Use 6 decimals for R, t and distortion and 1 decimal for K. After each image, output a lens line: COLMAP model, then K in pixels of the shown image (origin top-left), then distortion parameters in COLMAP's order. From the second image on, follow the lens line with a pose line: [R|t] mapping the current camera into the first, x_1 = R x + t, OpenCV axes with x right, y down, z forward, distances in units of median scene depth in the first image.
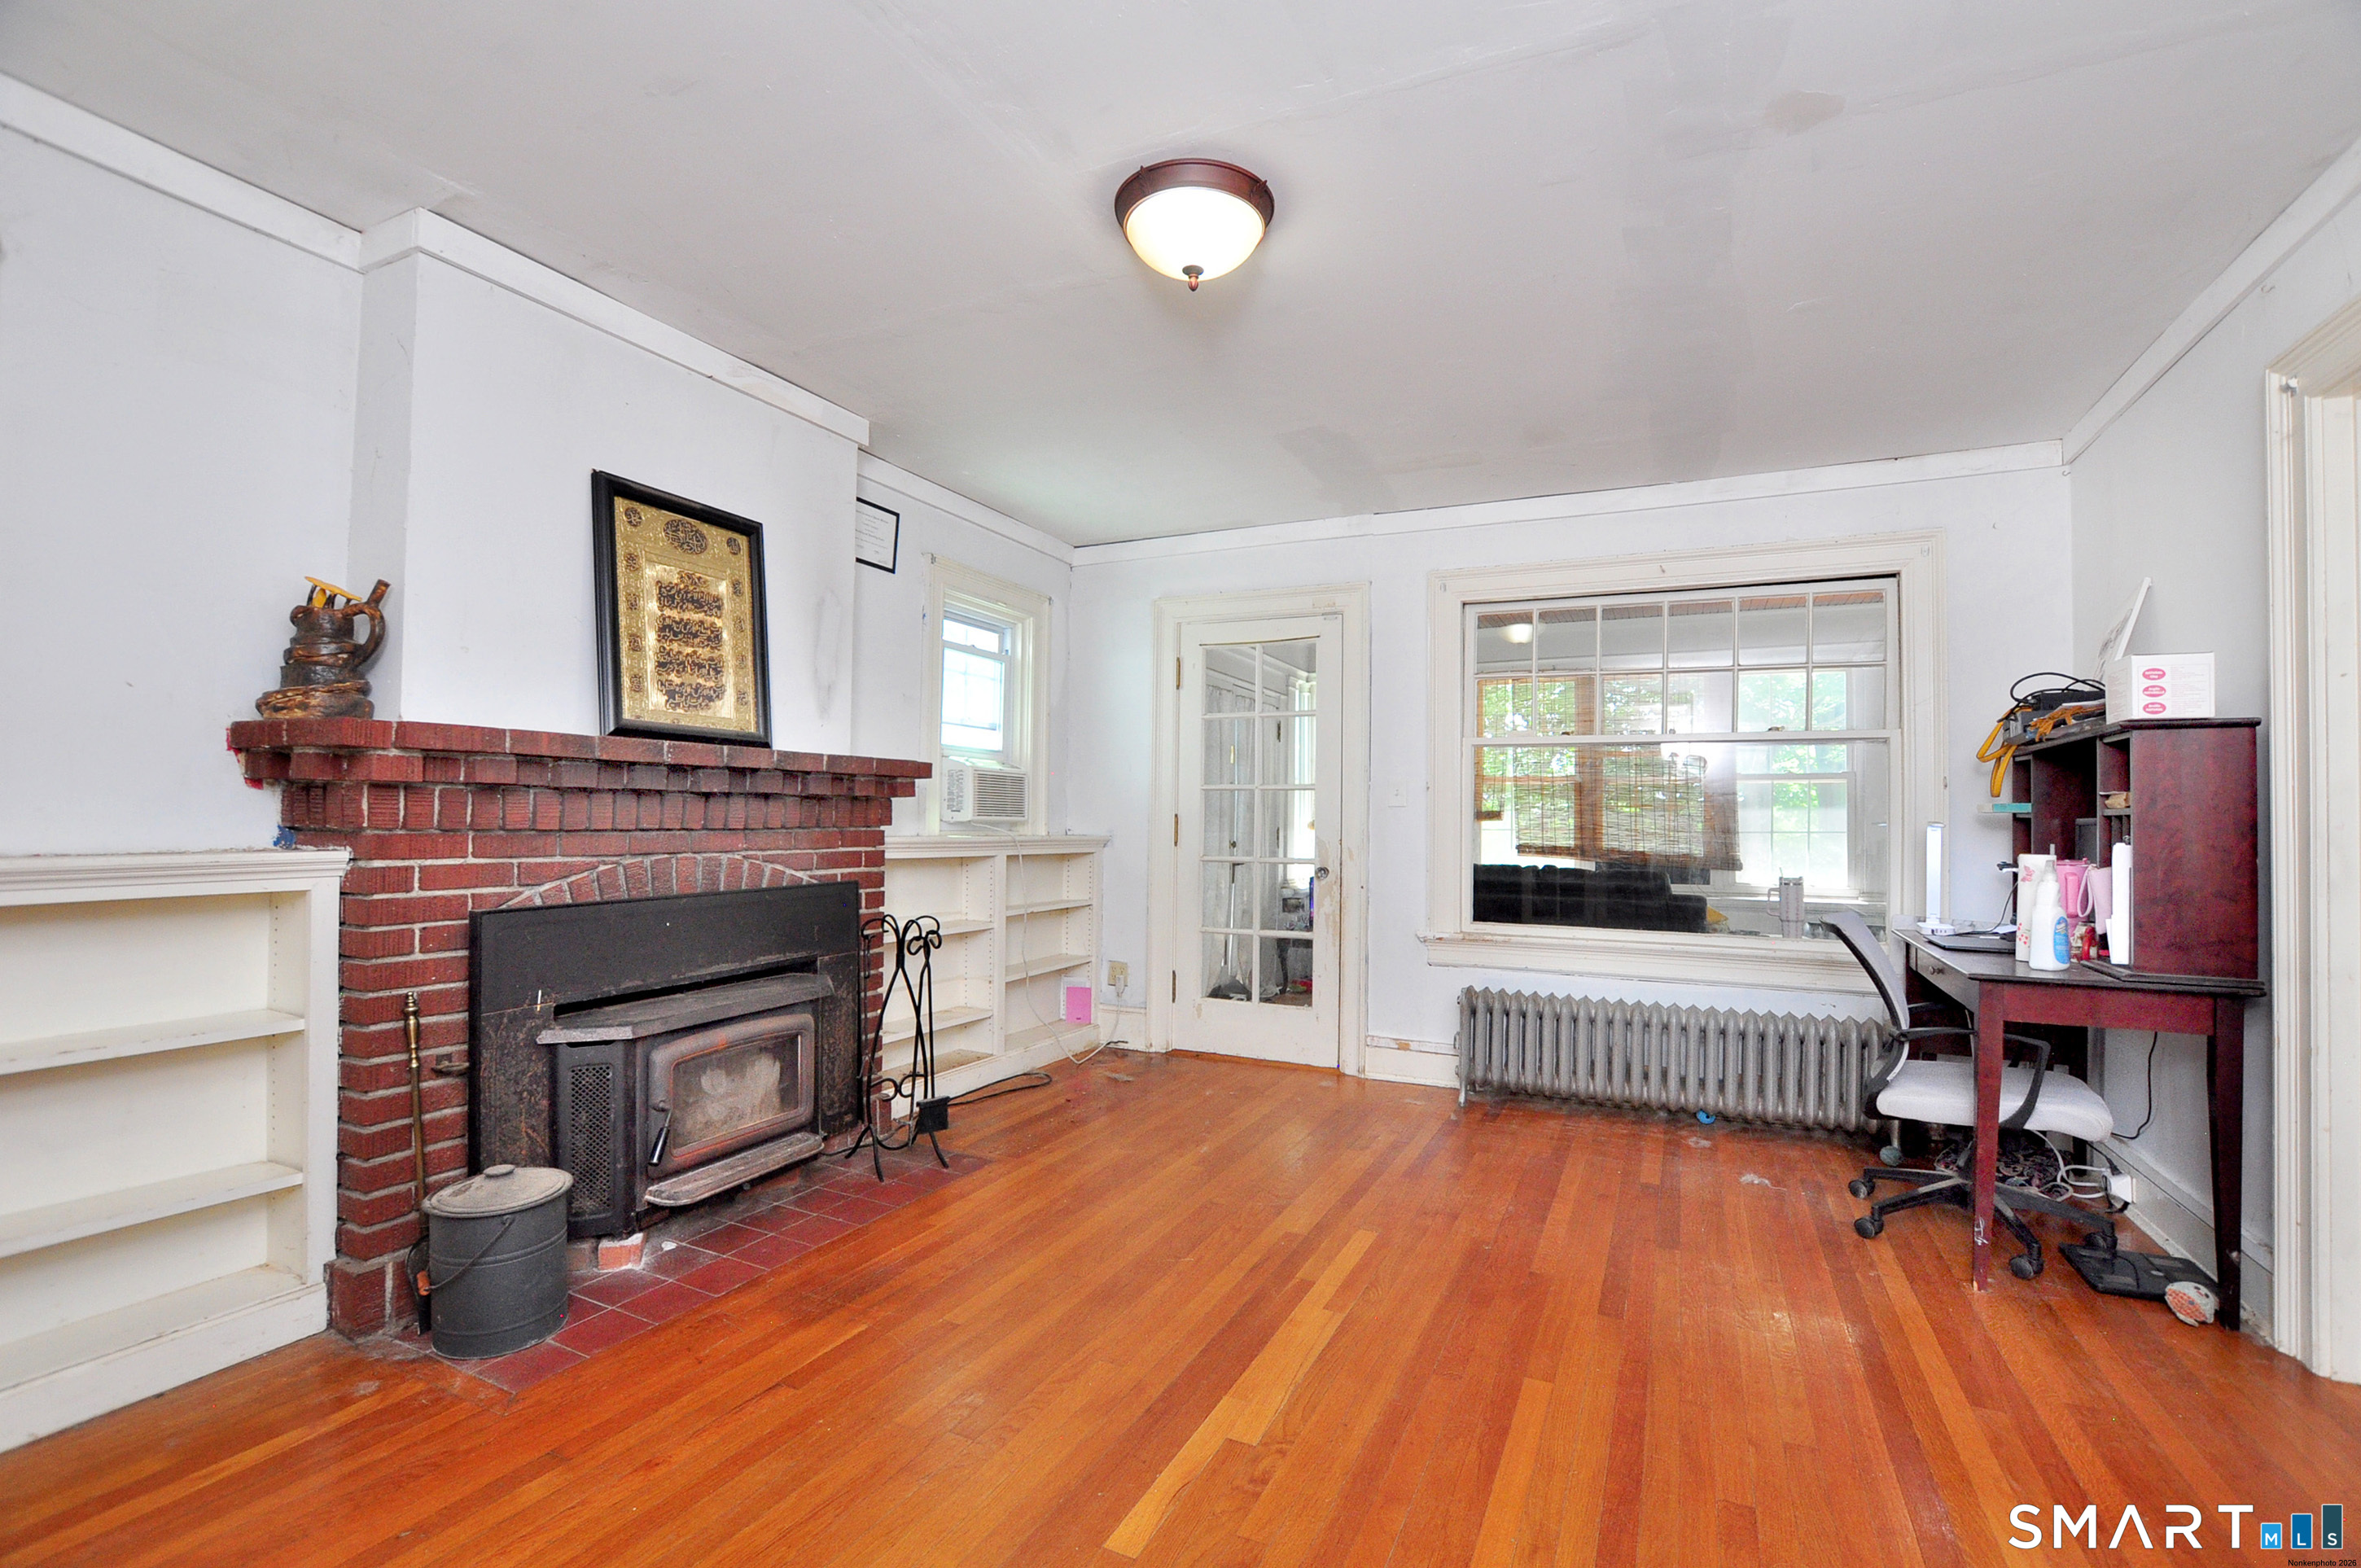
lens RADIAL K [[1042.1, 0, 1191.5], [0, 1042.1, 801.2], [0, 0, 1]] dist [-0.027976, 0.000688]
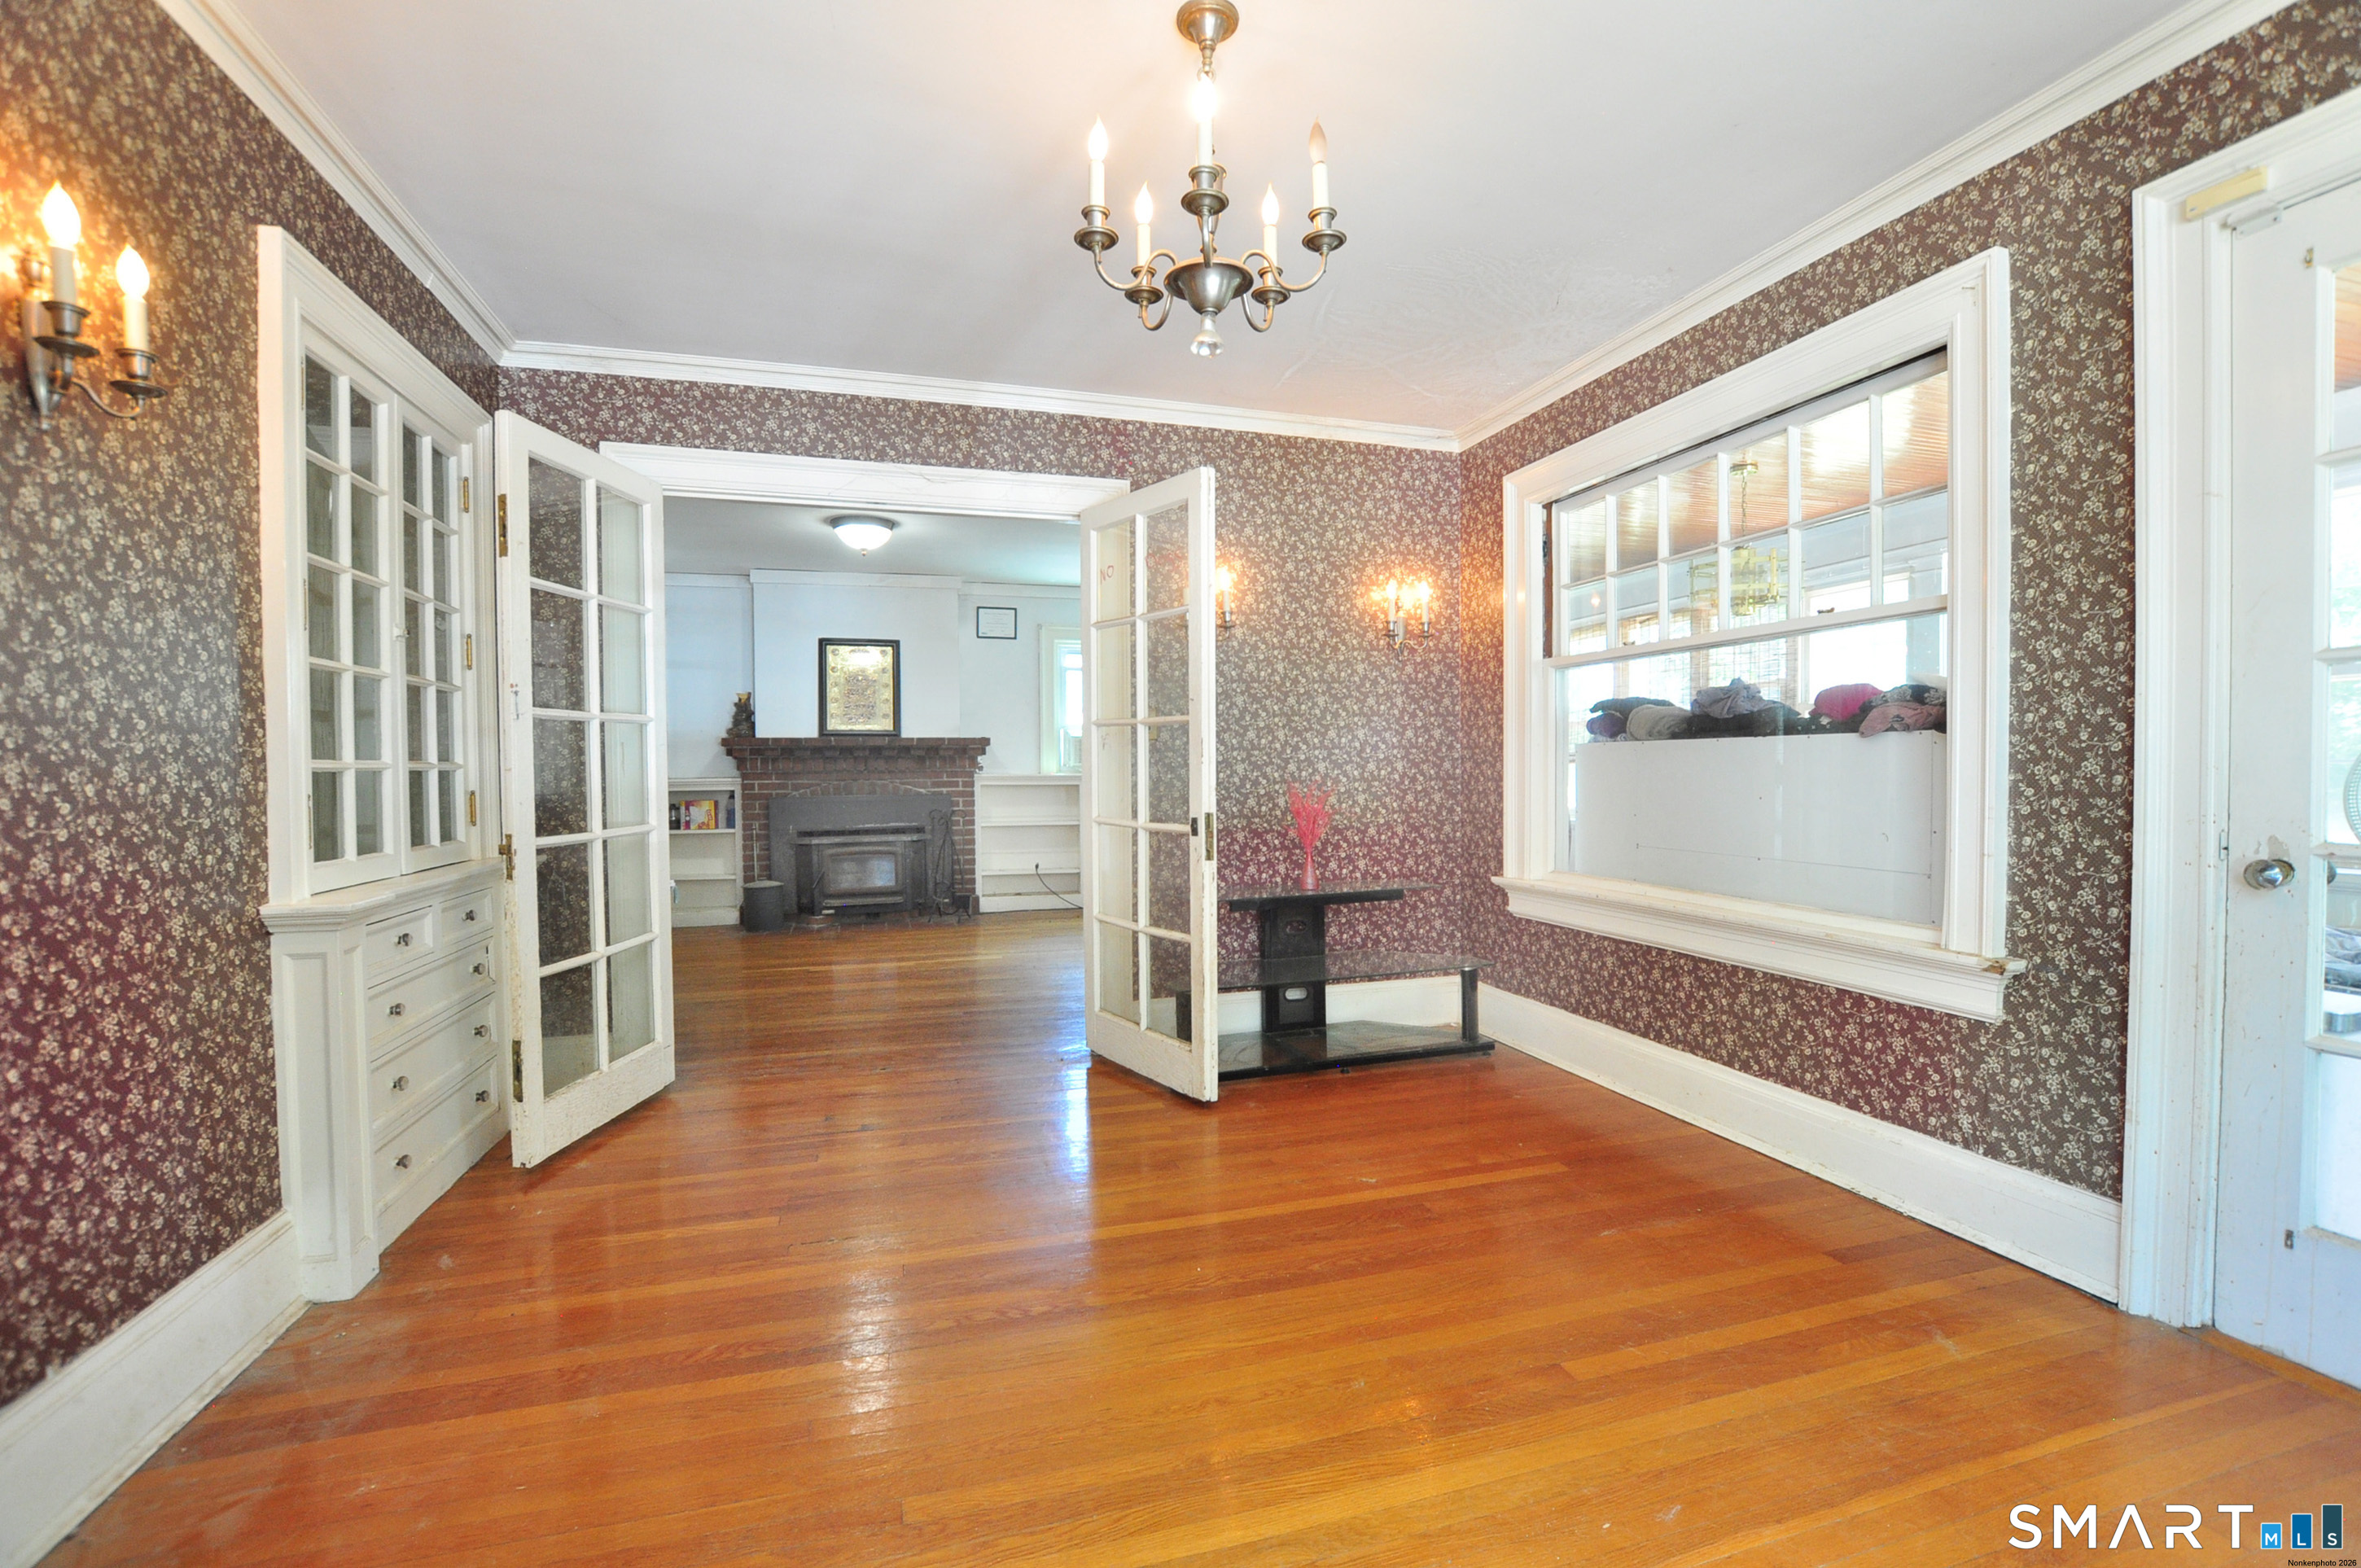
lens RADIAL K [[1042.1, 0, 1191.5], [0, 1042.1, 801.2], [0, 0, 1]] dist [-0.027976, 0.000688]
pose [[0.672450, 0.005125, -0.740124, 1.990685], [0.027326, 0.999122, 0.031746, 0.043824], [0.739638, -0.041572, 0.671720, -0.124406]]
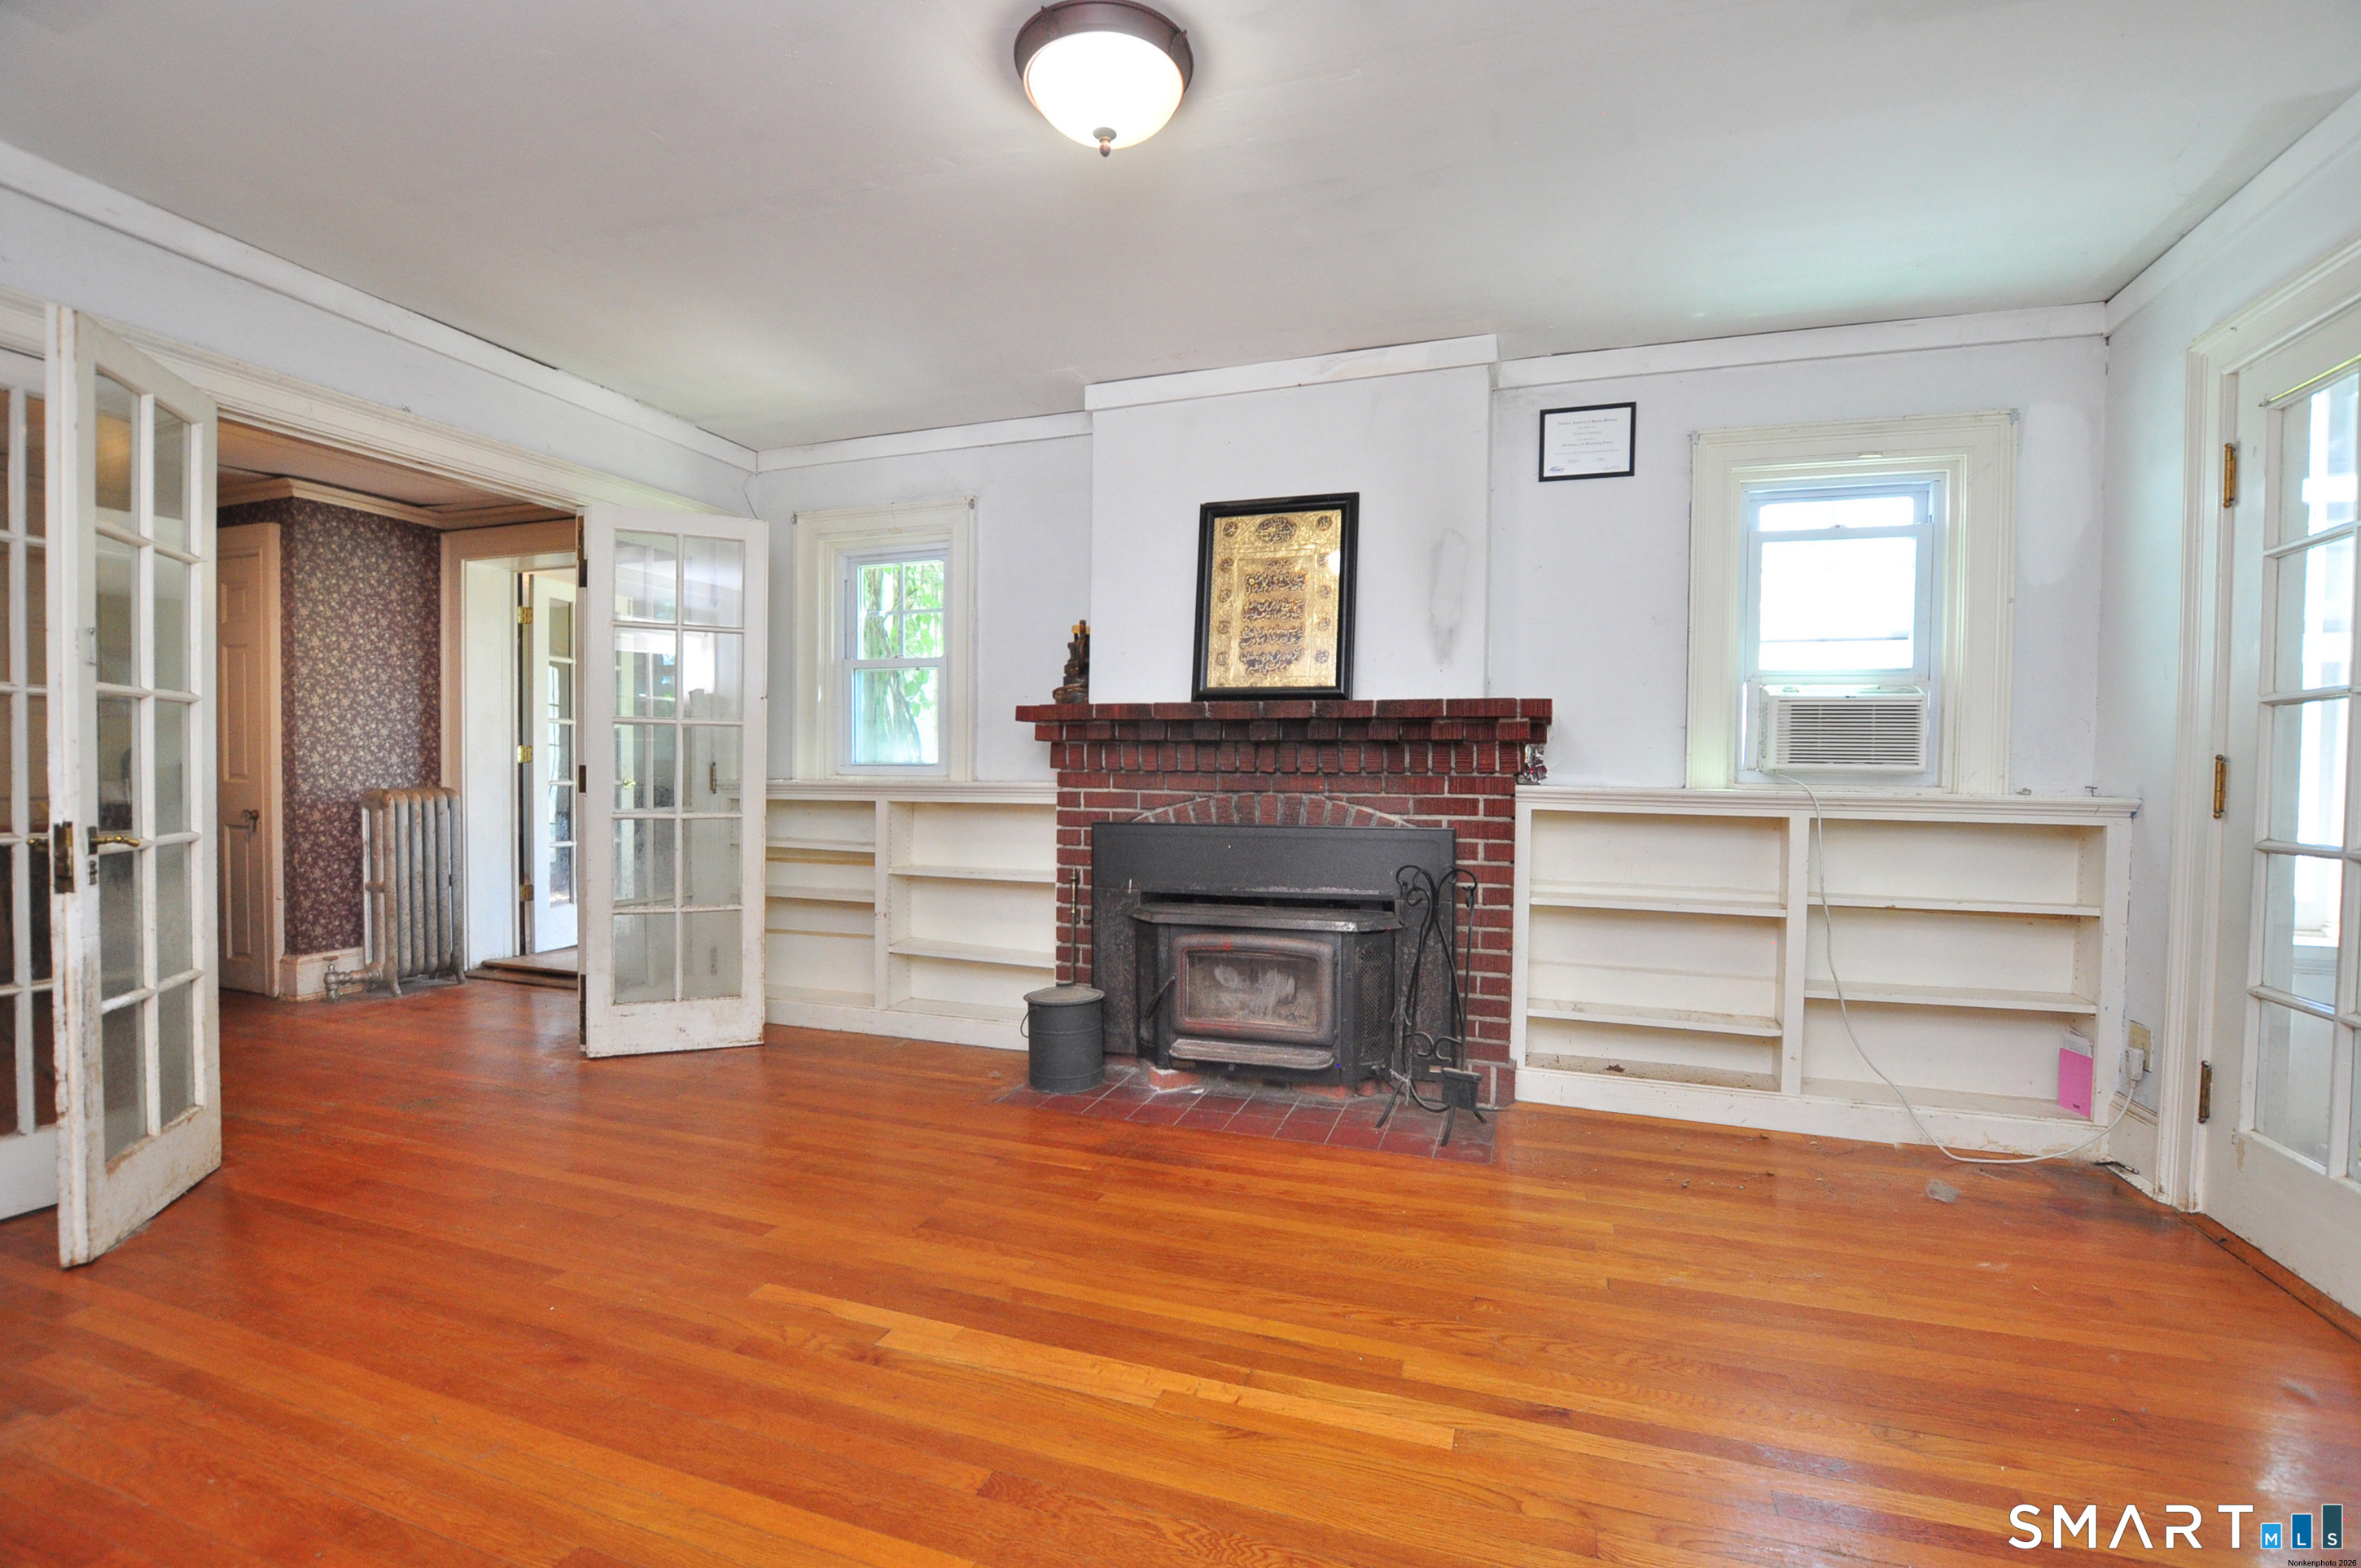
lens RADIAL K [[1042.1, 0, 1191.5], [0, 1042.1, 801.2], [0, 0, 1]] dist [-0.027976, 0.000688]
pose [[0.112753, 0.017651, -0.993466, 0.728932], [0.006057, 0.999811, 0.018452, 0.038335], [0.993605, -0.008098, 0.112625, 0.782148]]
